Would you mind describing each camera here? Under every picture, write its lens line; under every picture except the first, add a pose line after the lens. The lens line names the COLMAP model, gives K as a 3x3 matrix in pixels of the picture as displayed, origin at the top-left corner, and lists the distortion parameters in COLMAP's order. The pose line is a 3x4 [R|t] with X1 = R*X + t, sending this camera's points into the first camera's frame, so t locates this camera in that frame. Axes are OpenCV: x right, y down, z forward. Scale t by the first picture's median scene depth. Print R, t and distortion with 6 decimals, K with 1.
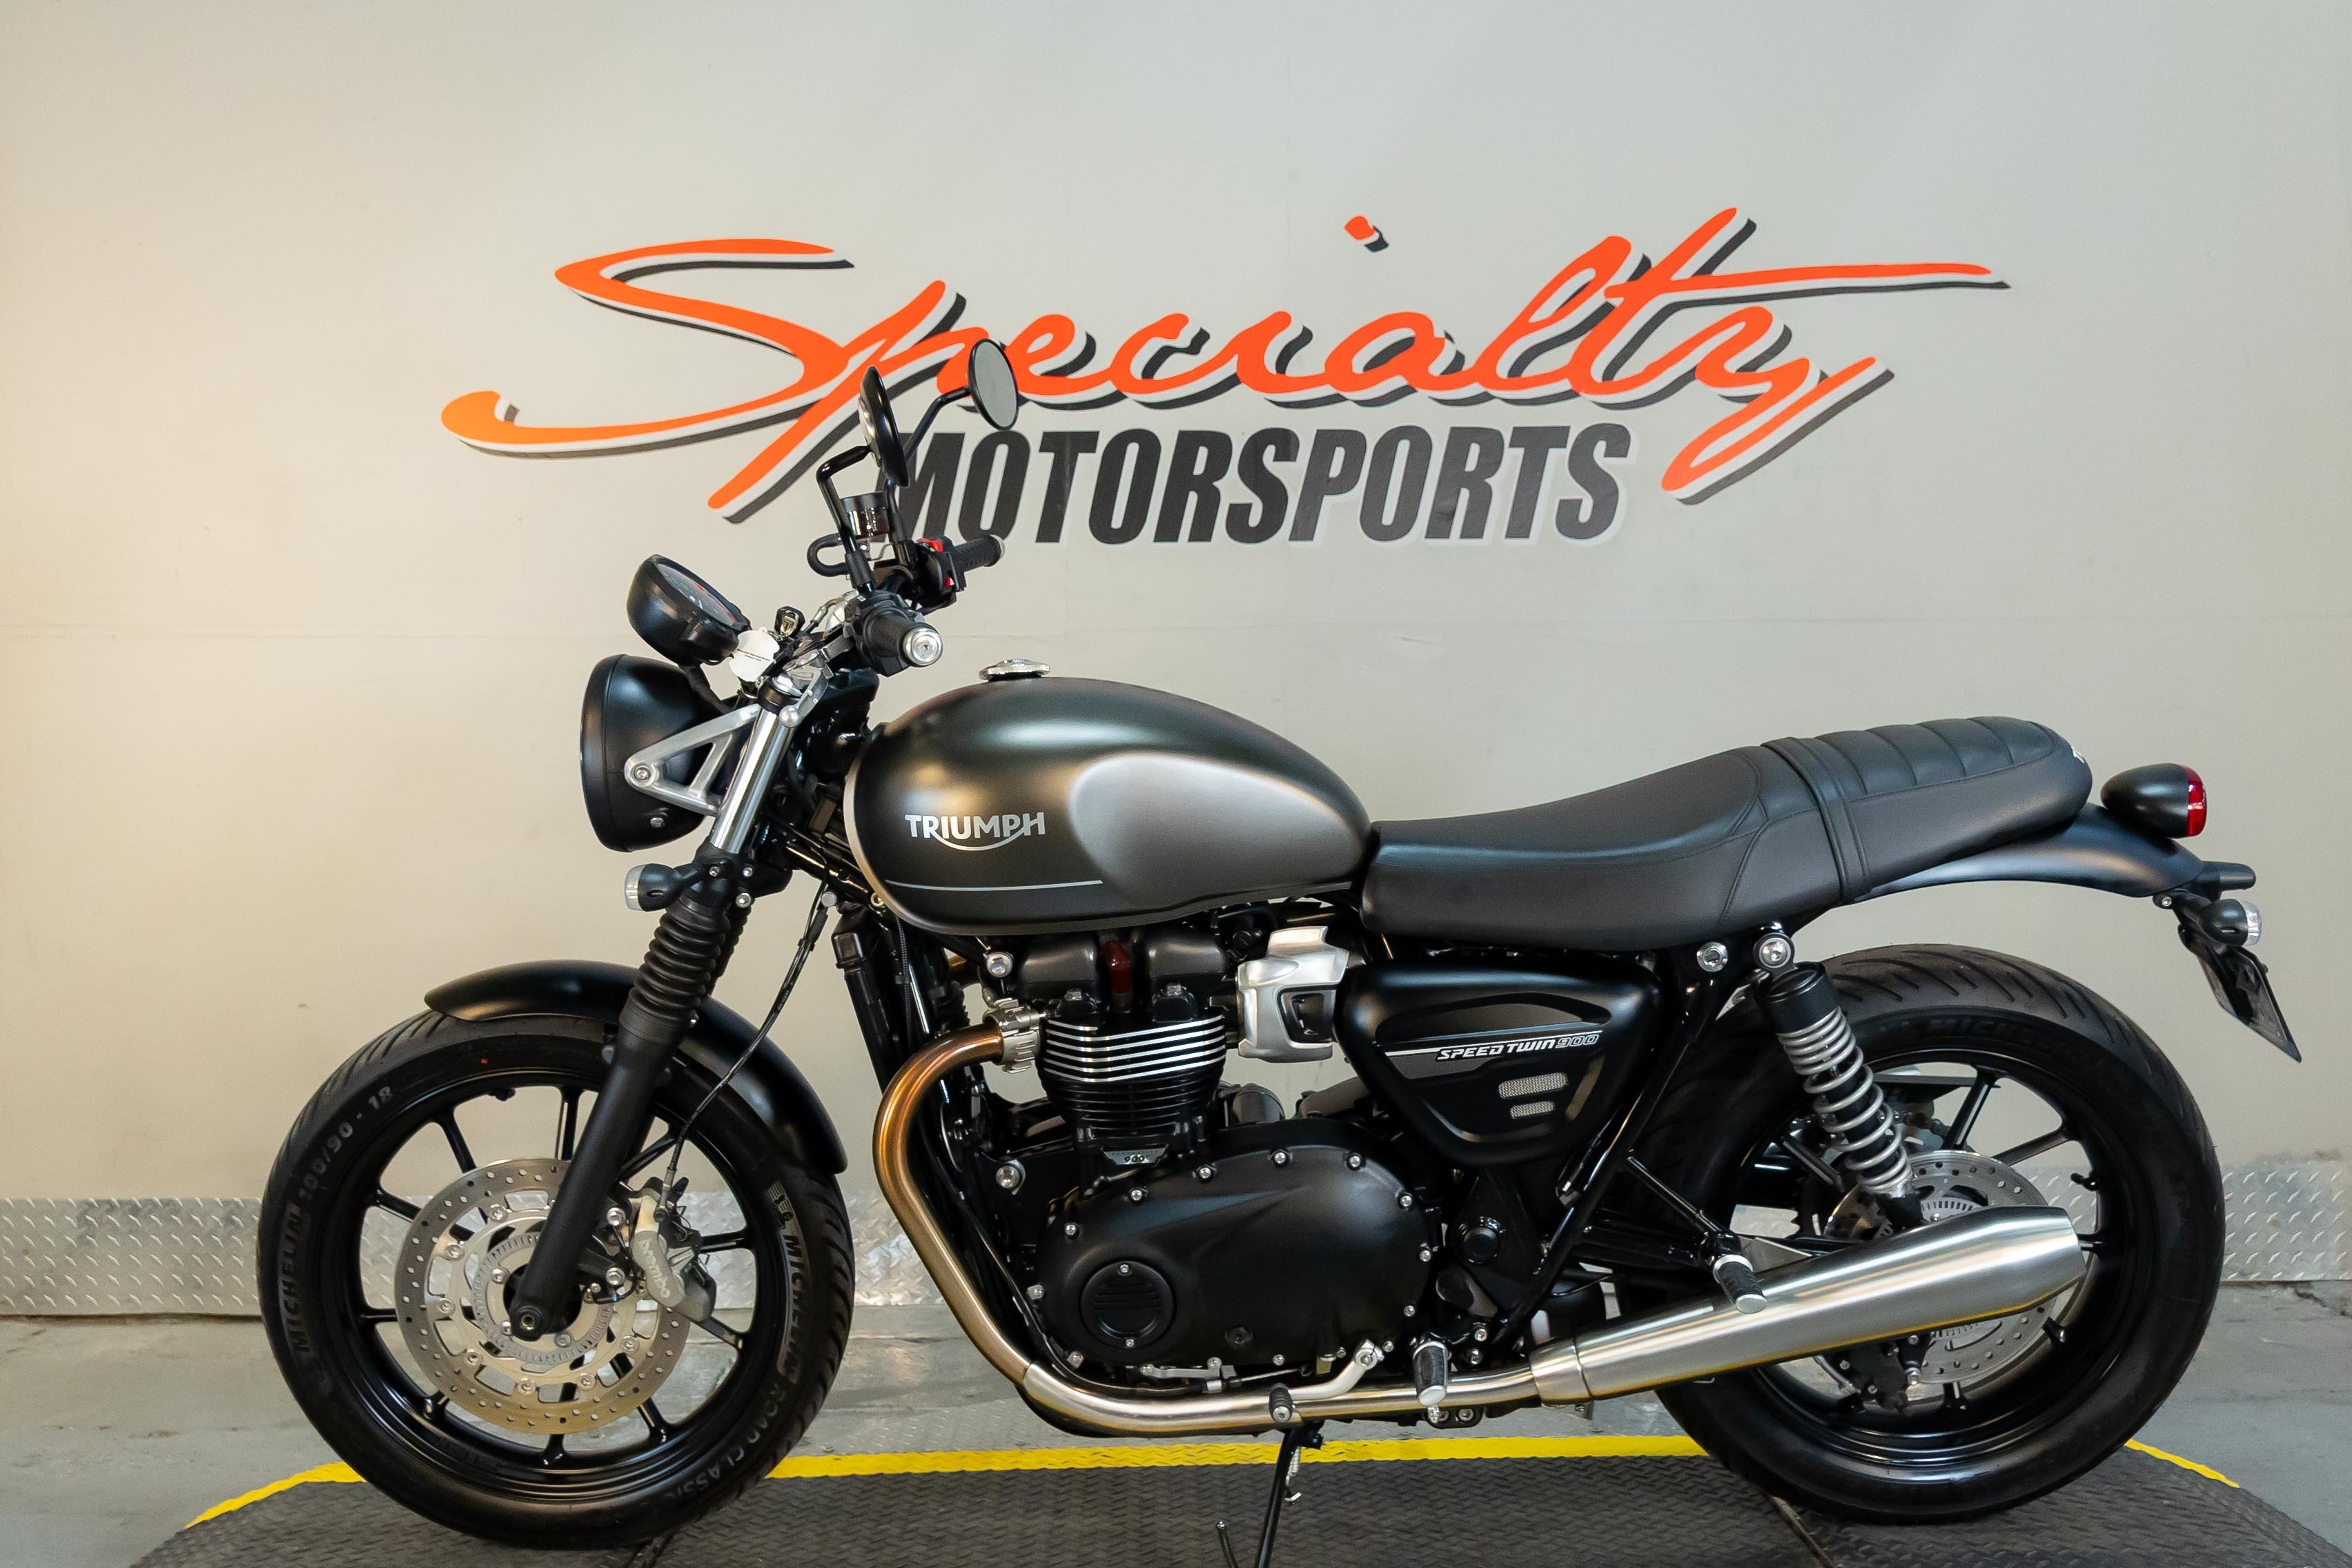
lens RADIAL K [[1446.6, 0, 1190.5], [0, 1446.6, 797.6], [0, 0, 1]] dist [0.010758, -0.016977]
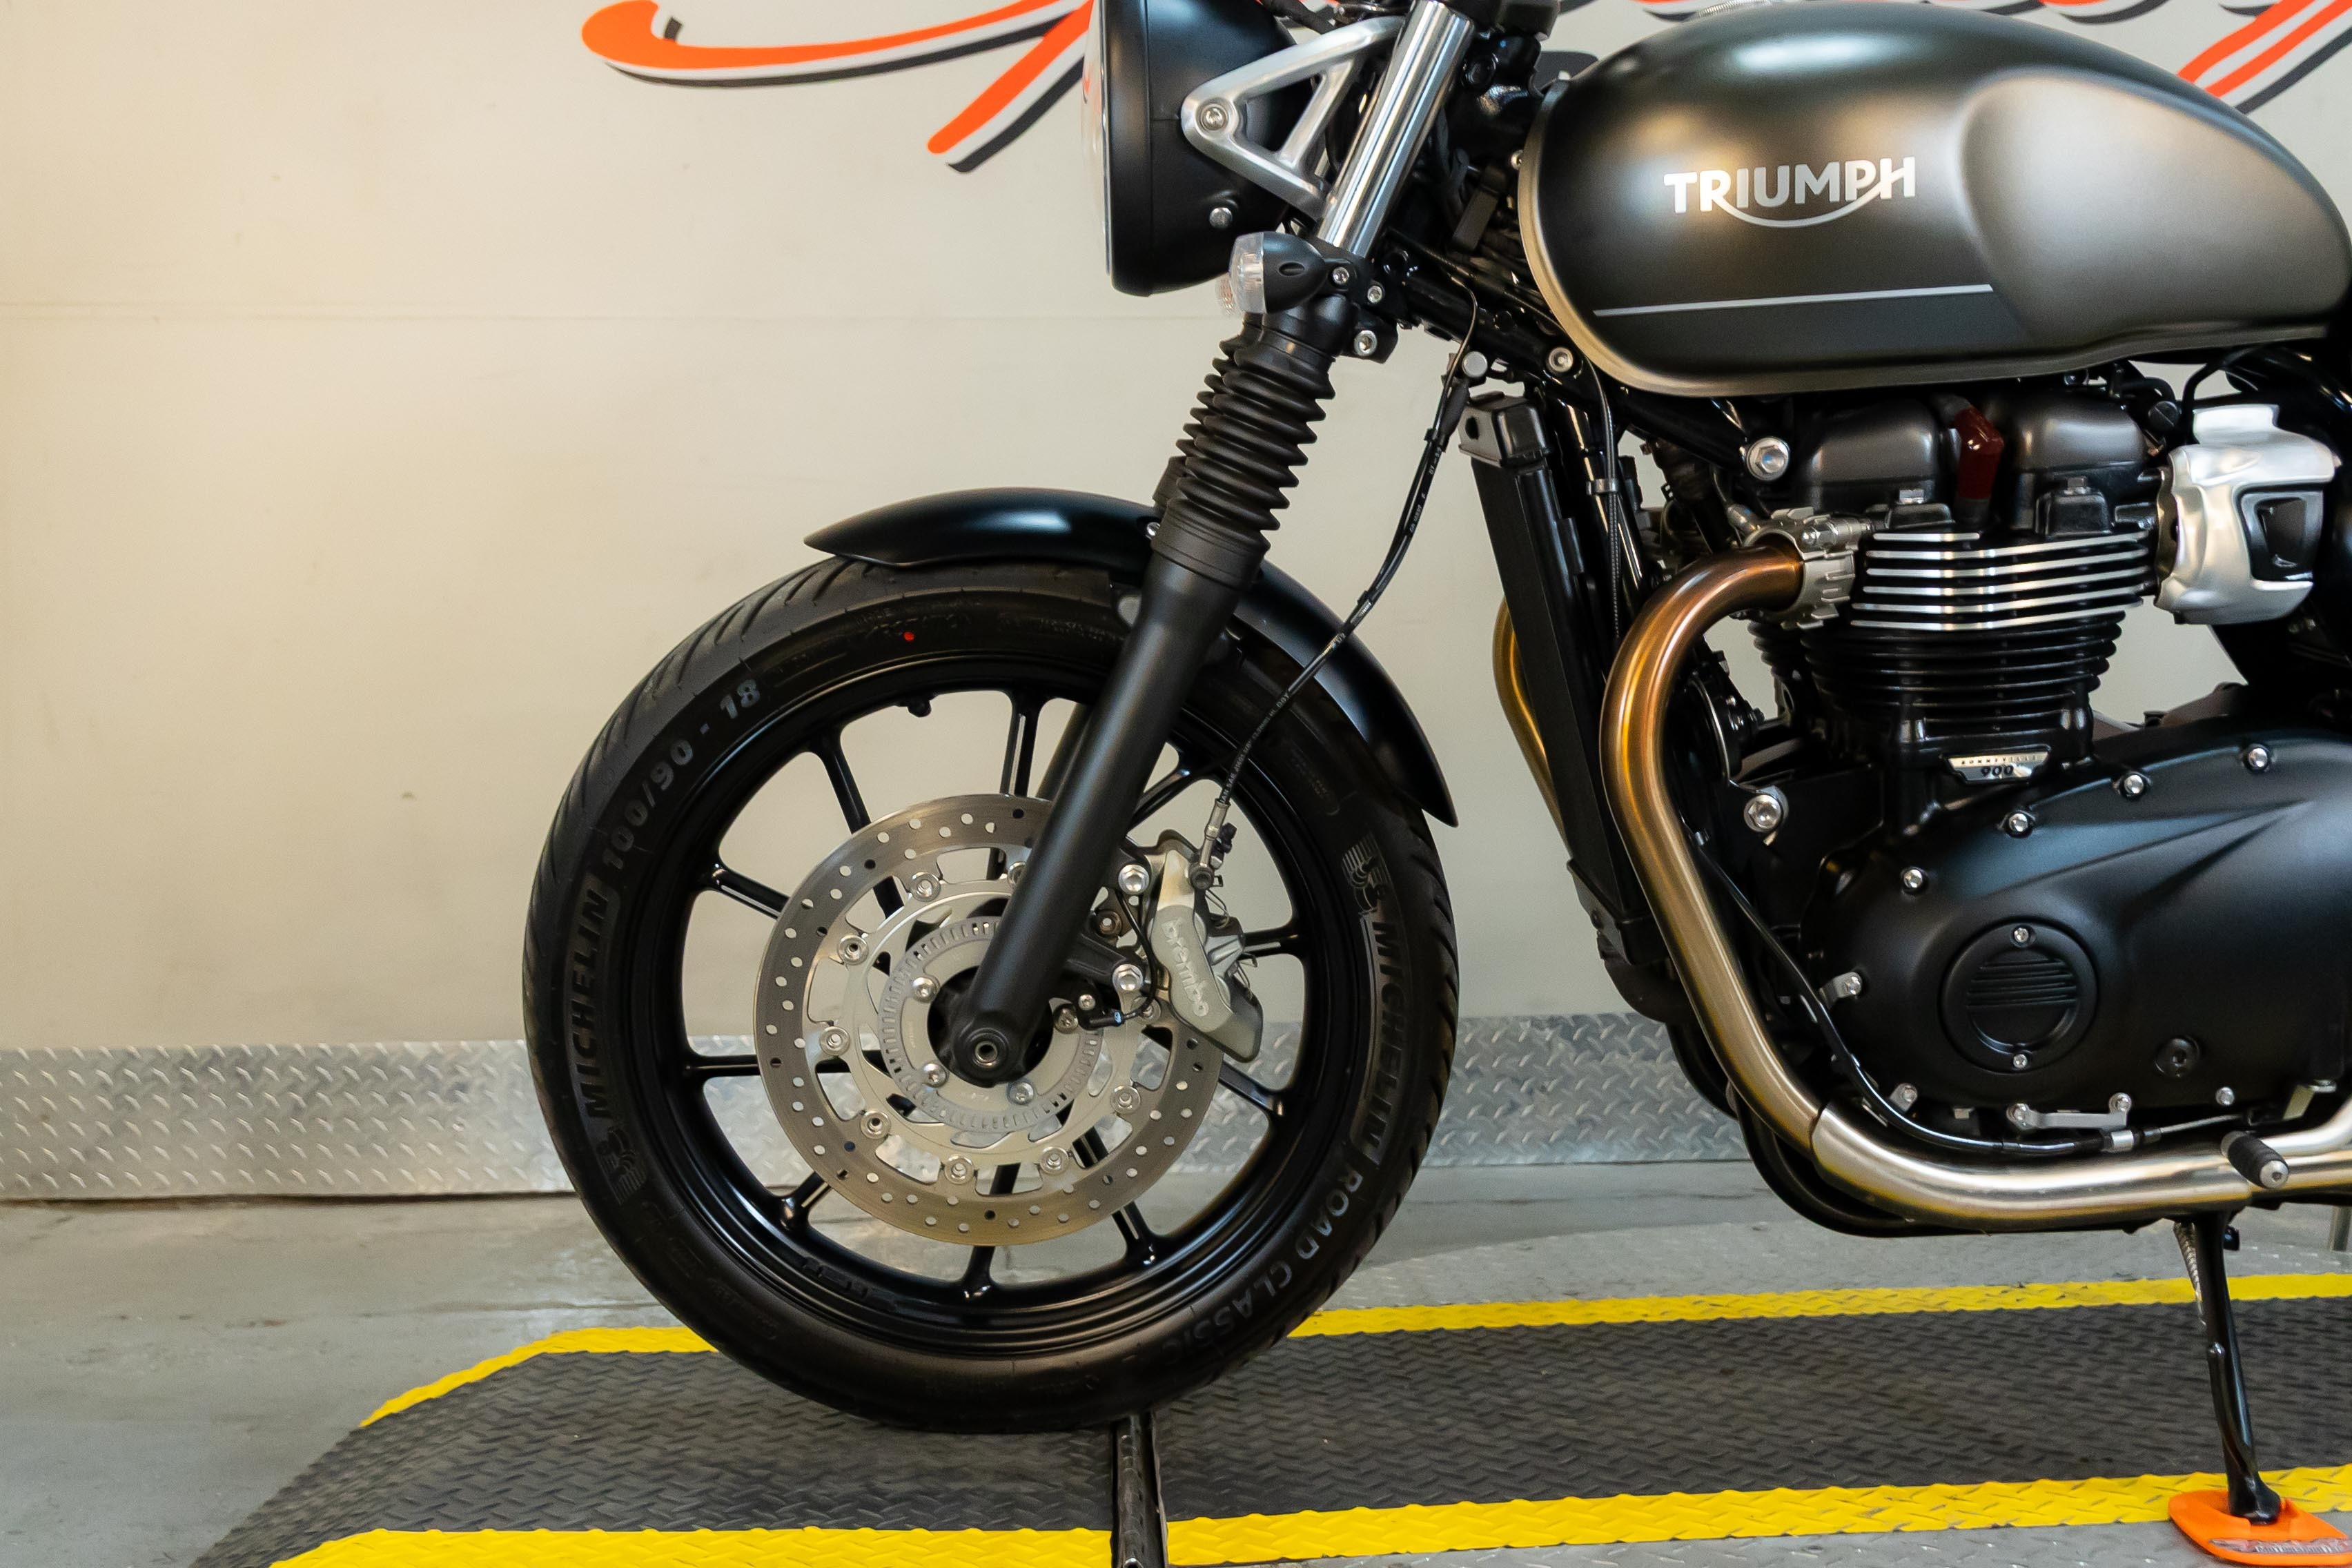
lens RADIAL K [[1428.7, 0, 1123.6], [0, 1428.7, 808.2], [0, 0, 1]] dist [0.005190, -0.003678]
pose [[0.999910, -0.005497, 0.012249, -0.400880], [0.005468, 0.999982, 0.002342, 0.252785], [-0.012261, -0.002275, 0.999922, 0.384534]]
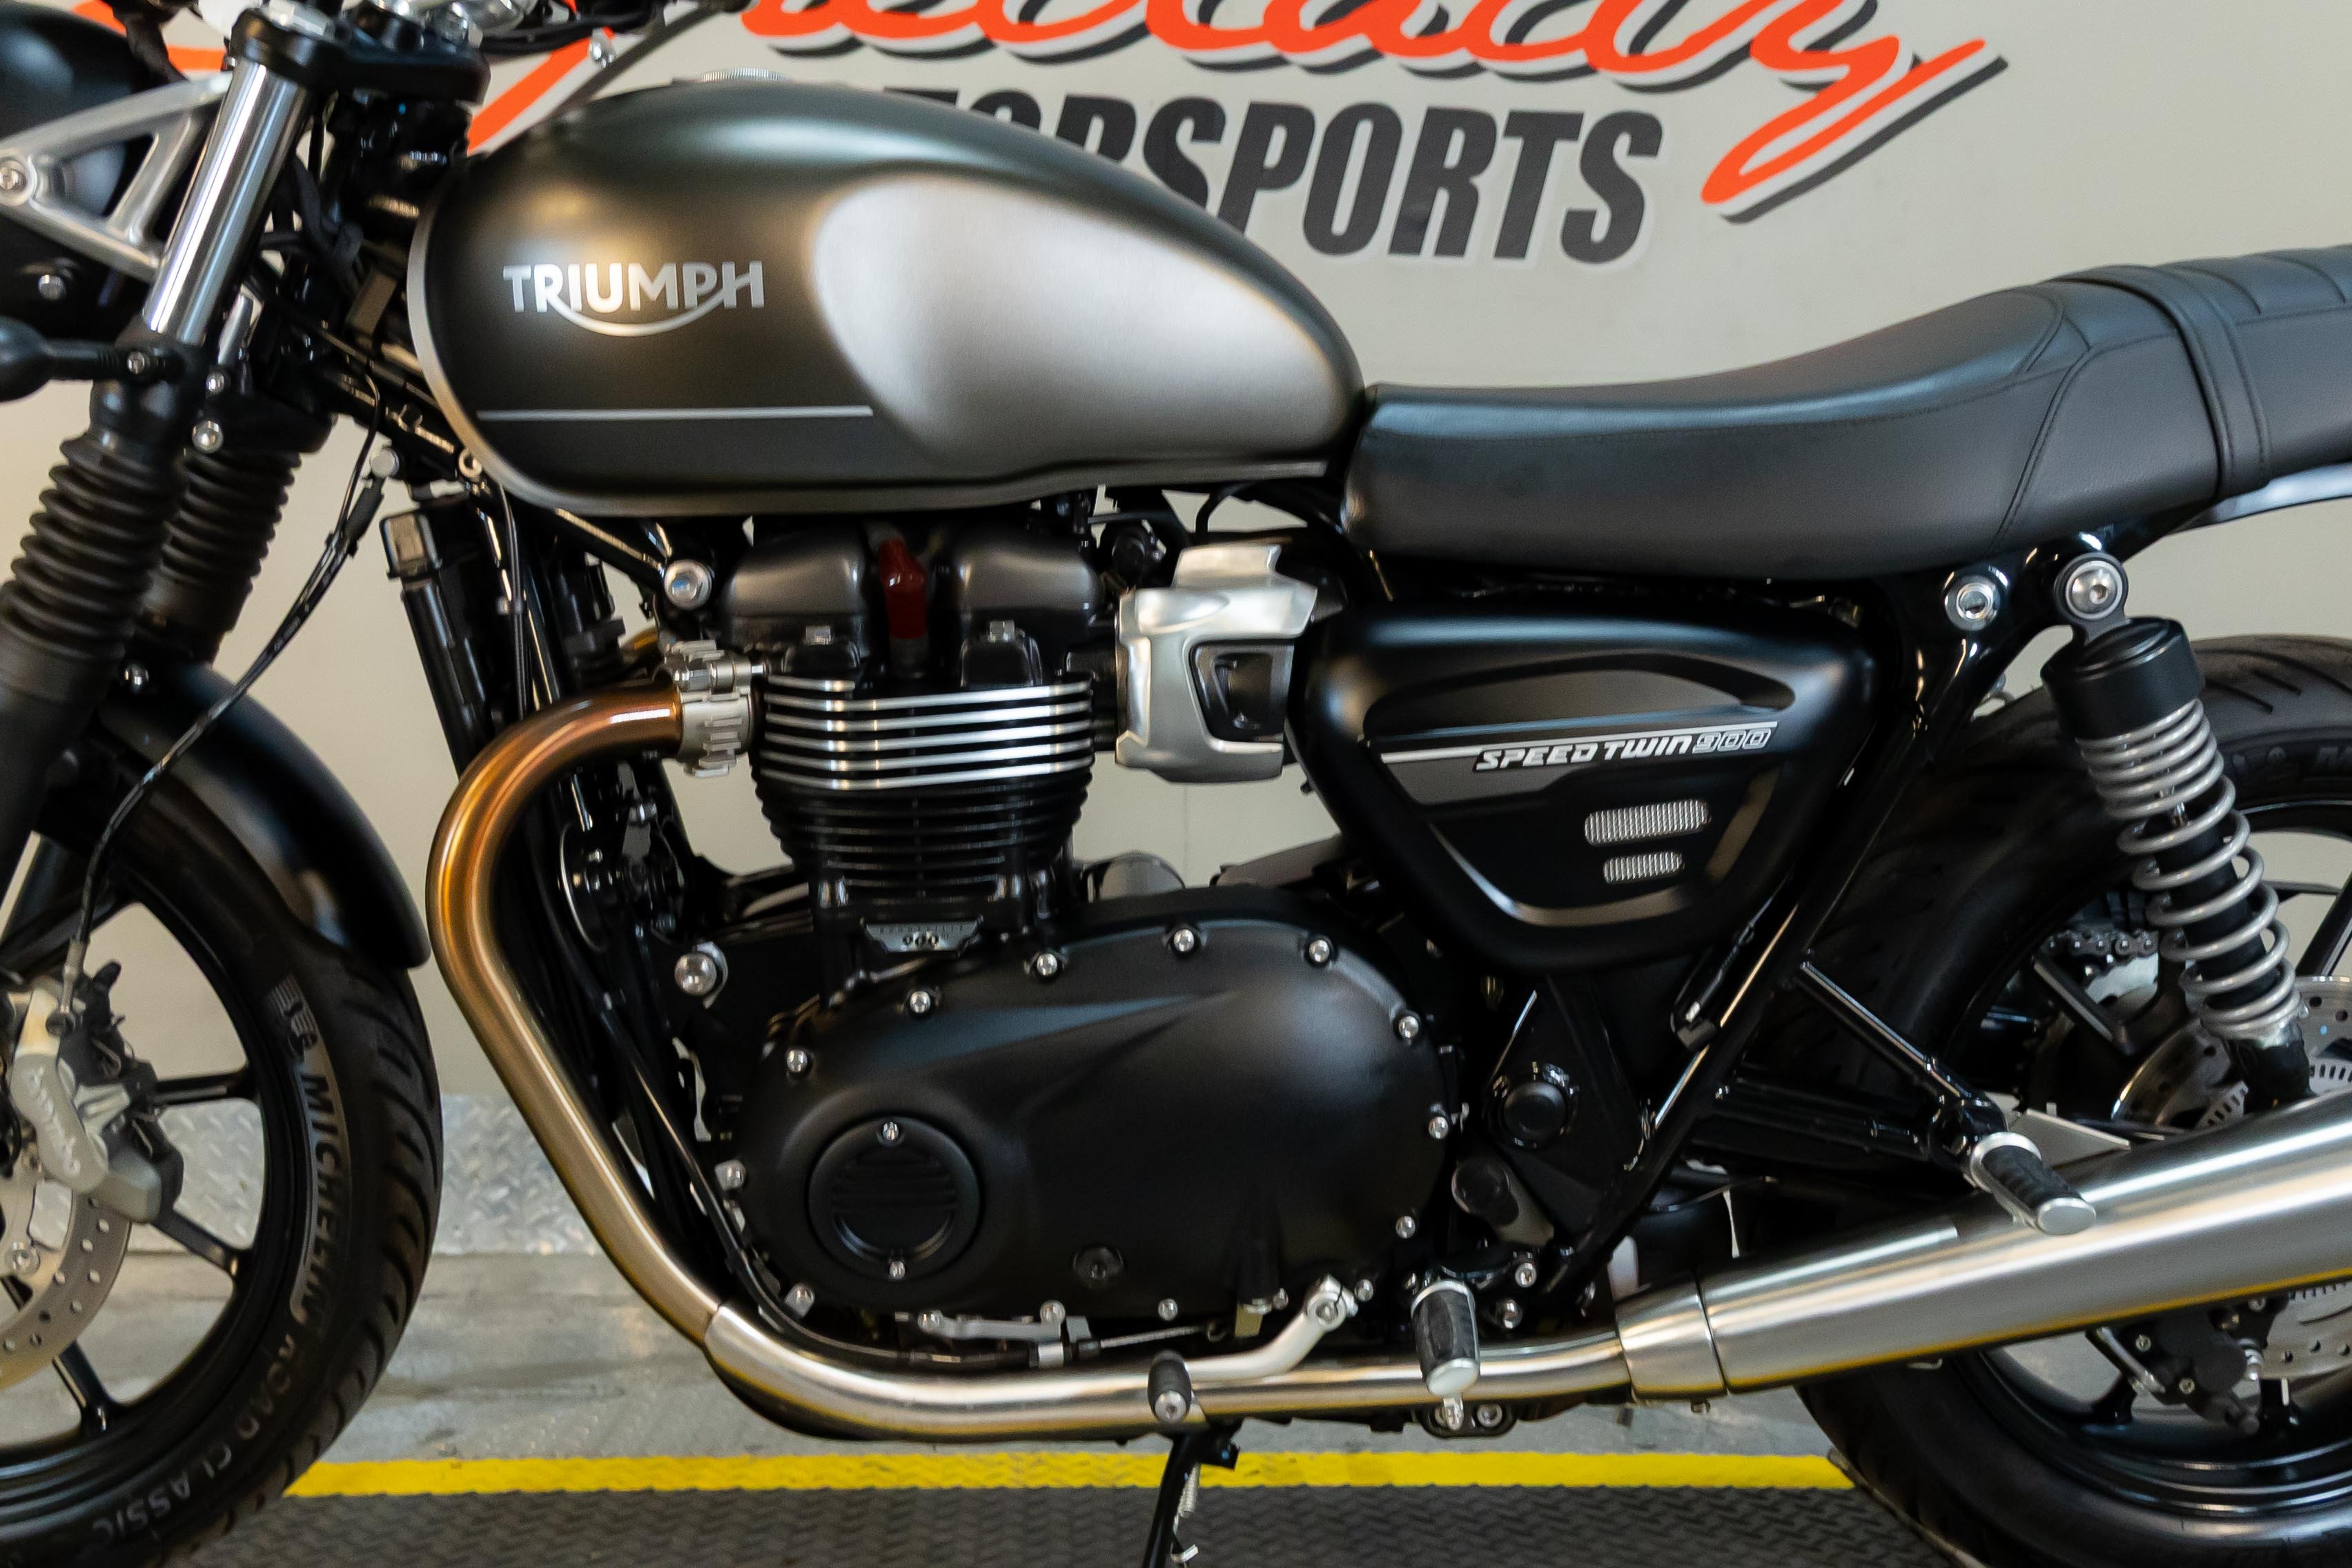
lens RADIAL K [[1428.7, 0, 1123.6], [0, 1428.7, 808.2], [0, 0, 1]] dist [0.005190, -0.003678]
pose [[0.998967, 0.033791, 0.030373, 0.019812], [-0.033848, 0.999426, 0.001372, 0.188701], [-0.030309, -0.002398, 0.999538, 0.436167]]
